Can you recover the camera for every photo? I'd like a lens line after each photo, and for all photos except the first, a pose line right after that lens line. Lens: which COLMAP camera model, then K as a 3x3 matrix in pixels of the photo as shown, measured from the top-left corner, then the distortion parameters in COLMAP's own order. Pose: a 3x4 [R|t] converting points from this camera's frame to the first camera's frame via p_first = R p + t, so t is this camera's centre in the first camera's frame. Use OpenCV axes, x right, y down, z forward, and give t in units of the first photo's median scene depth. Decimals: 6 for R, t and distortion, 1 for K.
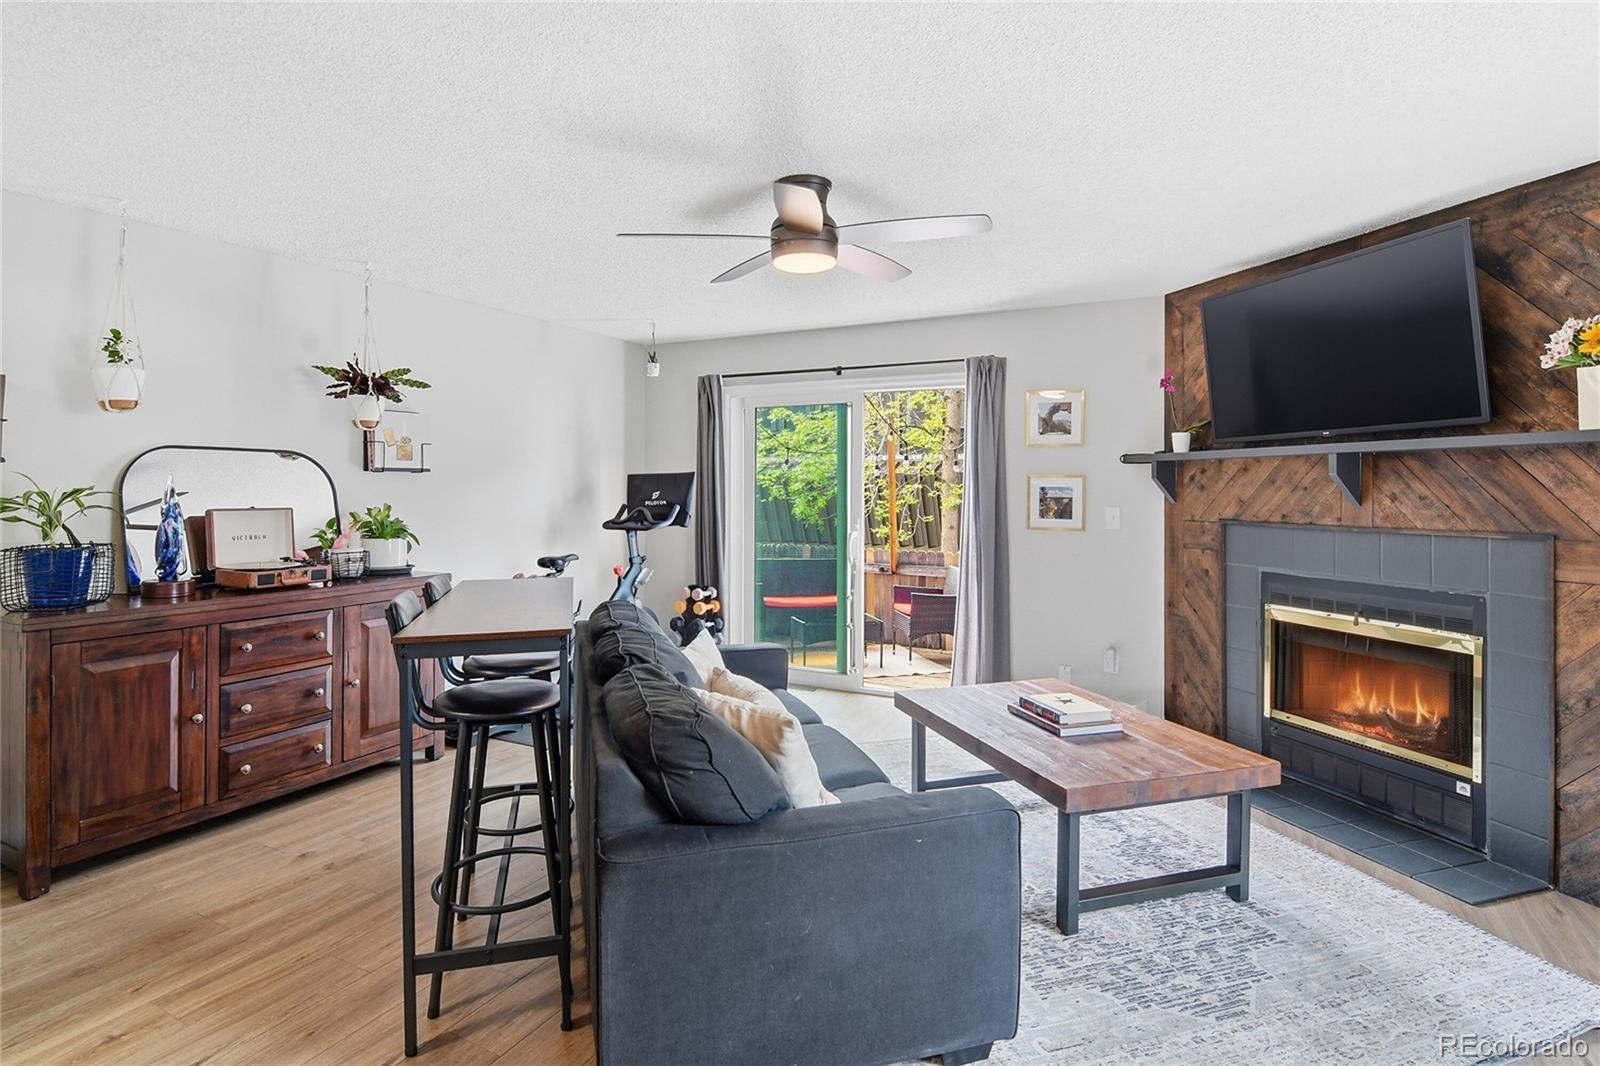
lens RADIAL K [[794.0, 0, 768.3], [0, 794.0, 481.0], [0, 0, 1]] dist [-0.005611, -0.009579]
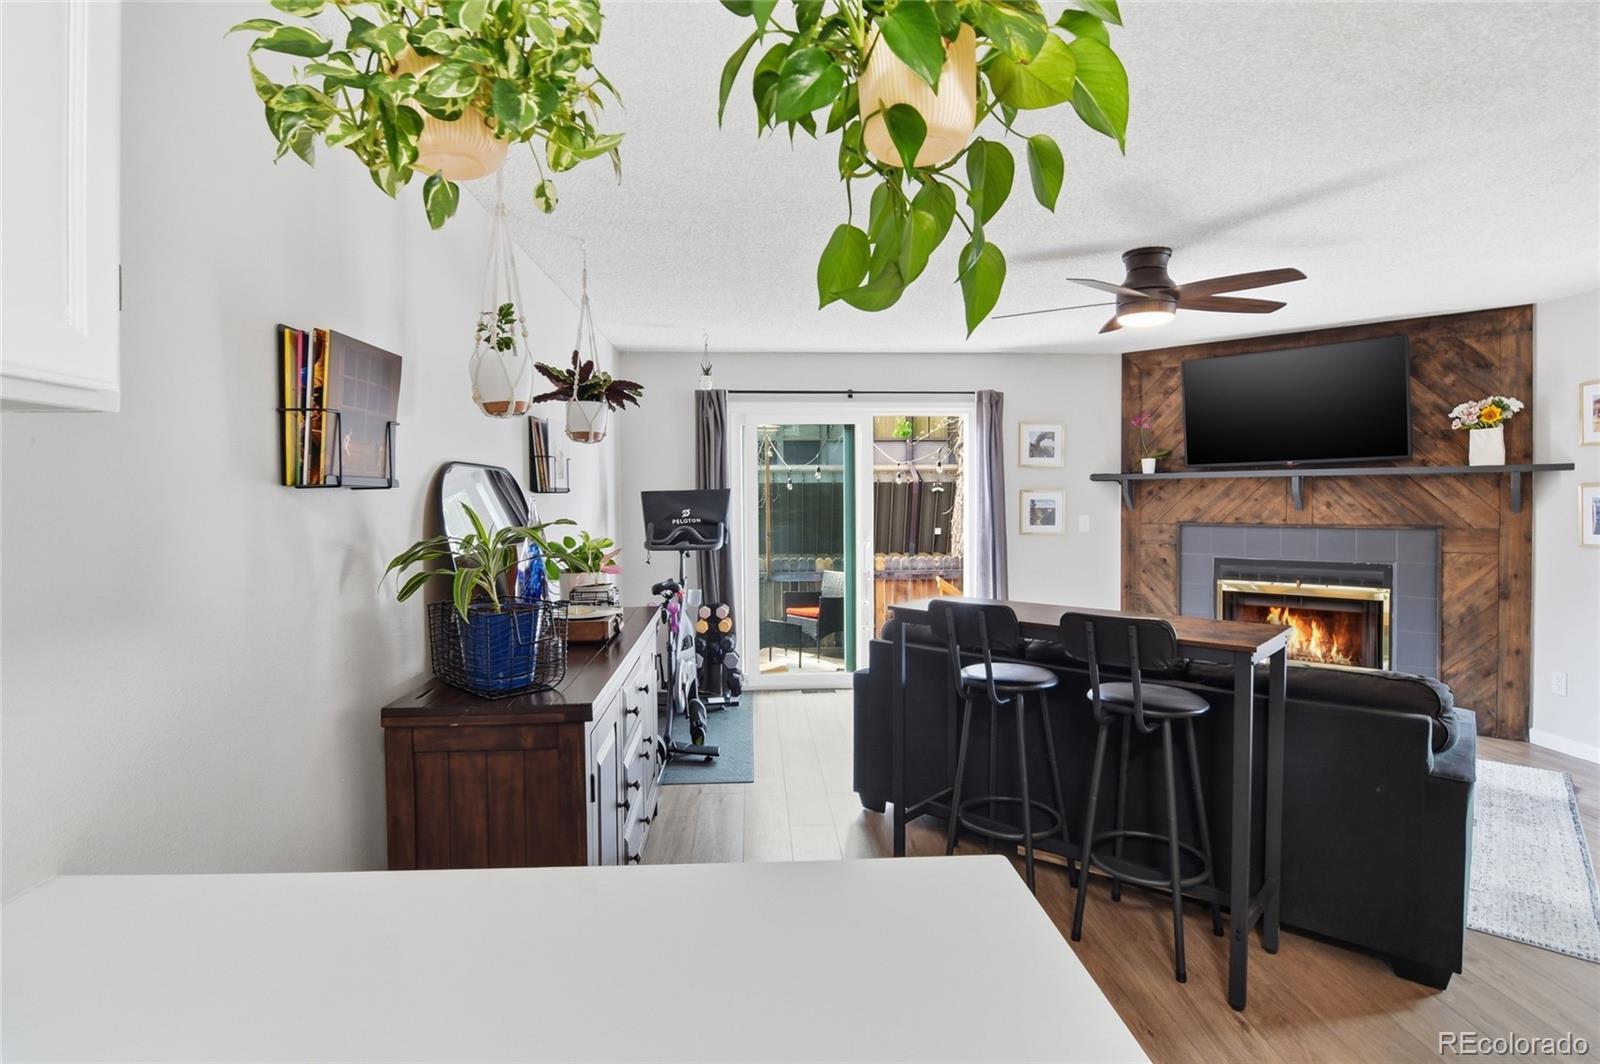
lens RADIAL K [[794.0, 0, 789.8], [0, 794.0, 515.0], [0, 0, 1]] dist [-0.005611, -0.009579]
pose [[0.863119, -0.022250, 0.504510, -0.761406], [0.006948, 0.999458, 0.032192, -0.014254], [-0.504952, -0.024280, 0.862806, 0.159377]]
